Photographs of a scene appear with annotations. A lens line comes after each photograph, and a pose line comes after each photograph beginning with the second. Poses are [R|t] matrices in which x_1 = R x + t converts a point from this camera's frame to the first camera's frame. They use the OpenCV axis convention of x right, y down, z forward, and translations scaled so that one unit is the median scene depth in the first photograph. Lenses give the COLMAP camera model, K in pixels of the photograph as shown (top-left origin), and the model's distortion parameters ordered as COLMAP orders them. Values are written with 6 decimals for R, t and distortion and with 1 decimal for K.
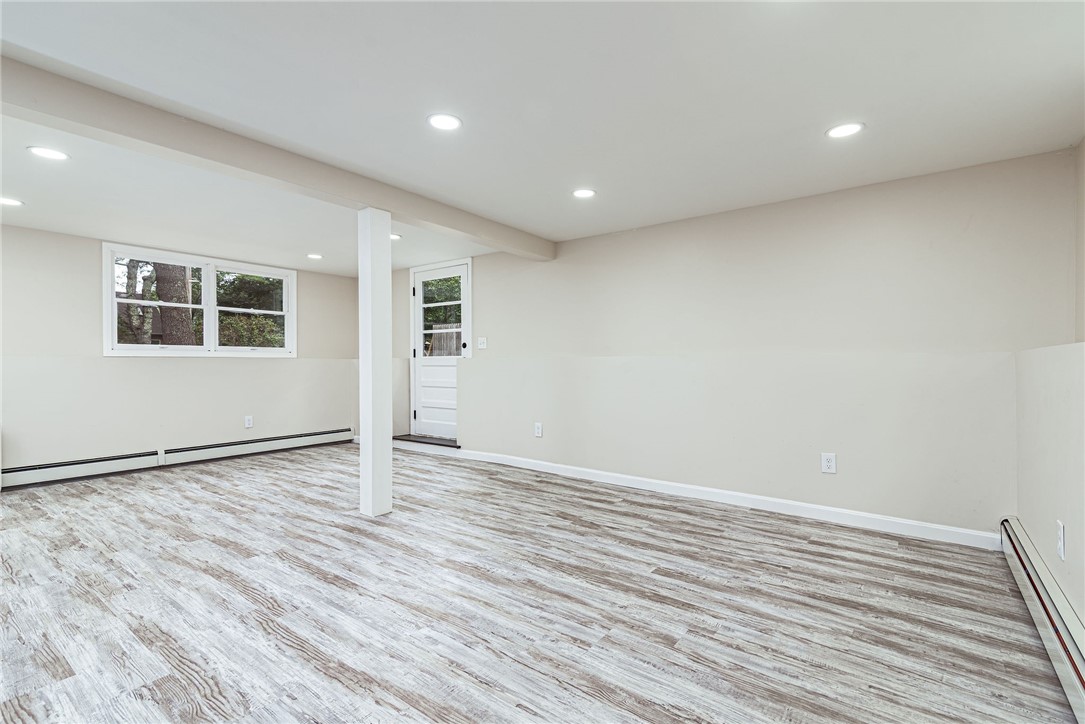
lens RADIAL K [[496.2, 0, 541.5], [0, 496.2, 364.8], [0, 0, 1]] dist [0.014244, -0.000024]
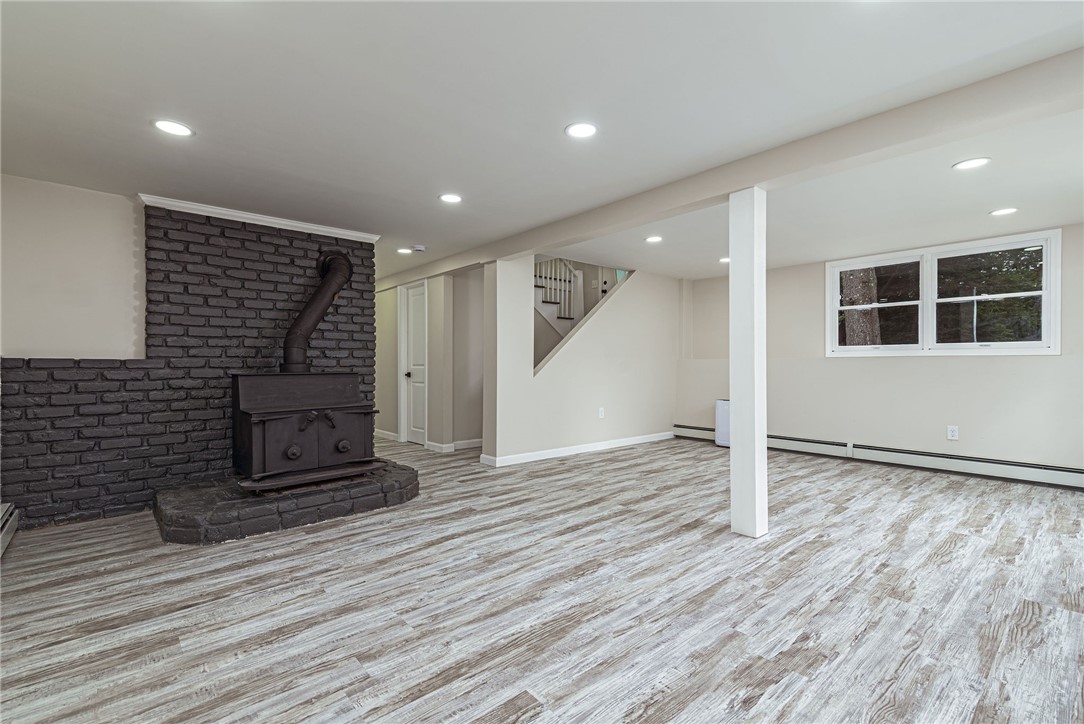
lens RADIAL K [[491.3, 0, 545.8], [0, 491.3, 366.9], [0, 0, 1]] dist [0.016714, -0.000011]
pose [[-0.203111, 0.006985, -0.979131, 0.742077], [-0.001548, 0.999971, 0.007455, -0.002980], [0.979155, 0.003029, -0.203094, 1.025991]]
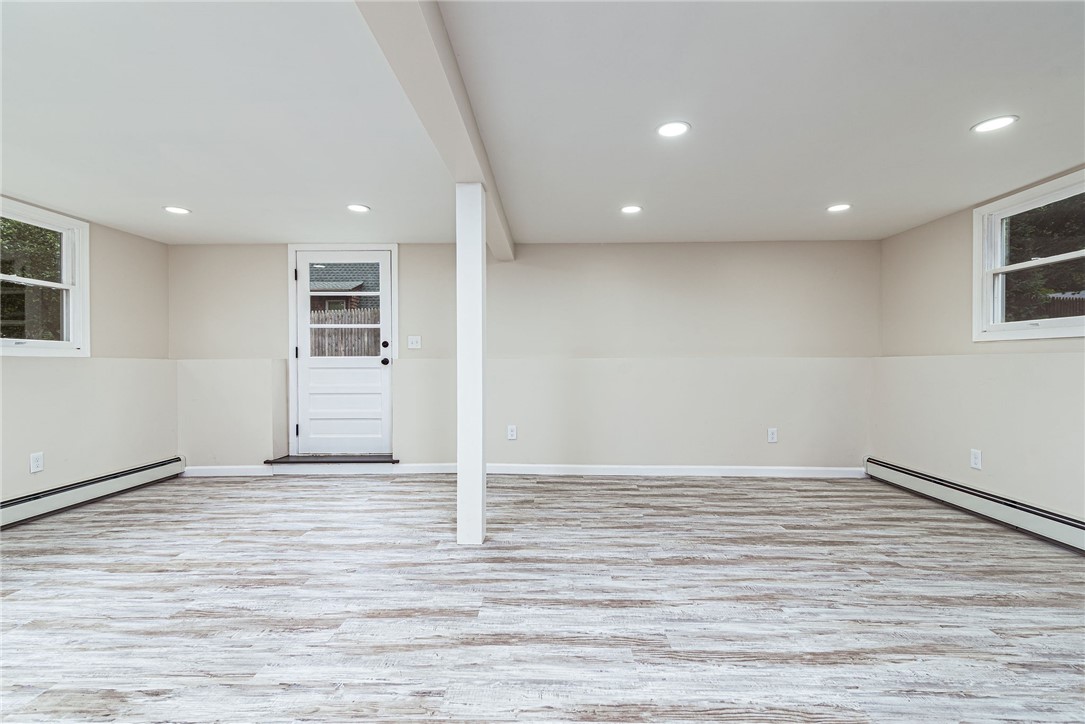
lens RADIAL K [[496.2, 0, 541.5], [0, 496.2, 364.8], [0, 0, 1]] dist [0.014244, -0.000024]
pose [[0.811259, -0.003772, 0.584675, -0.911295], [0.003816, 0.999992, 0.001157, -0.004323], [-0.584674, 0.001293, 0.811267, 0.298337]]
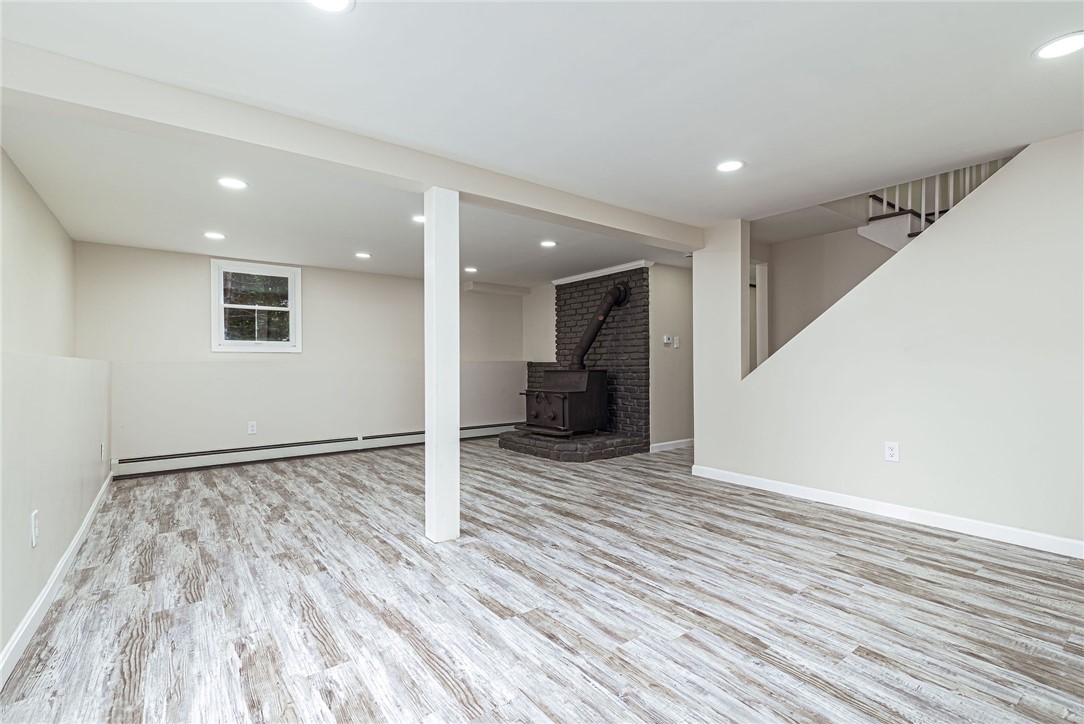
lens RADIAL K [[486.0, 0, 542.0], [0, 486.0, 385.2], [0, 0, 1]] dist [0.019905, 0.000149]
pose [[-0.961159, -0.003887, 0.275969, -0.914474], [0.008777, 0.998965, 0.044638, -0.007042], [-0.275857, 0.045326, -0.960129, 2.192421]]
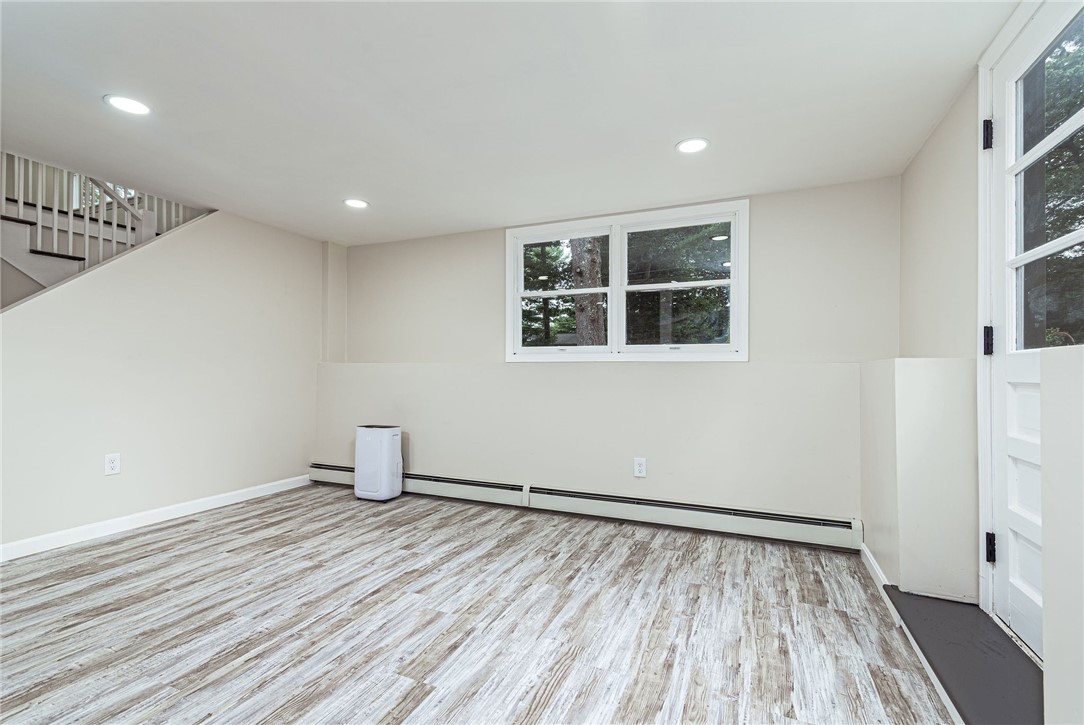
lens RADIAL K [[492.1, 0, 543.8], [0, 492.1, 372.5], [0, 0, 1]] dist [0.013127, -0.000143]
pose [[0.235337, 0.007614, -0.971884, -0.067958], [-0.006427, 0.999960, 0.006278, -0.008690], [0.971893, 0.004769, 0.235376, 1.520062]]
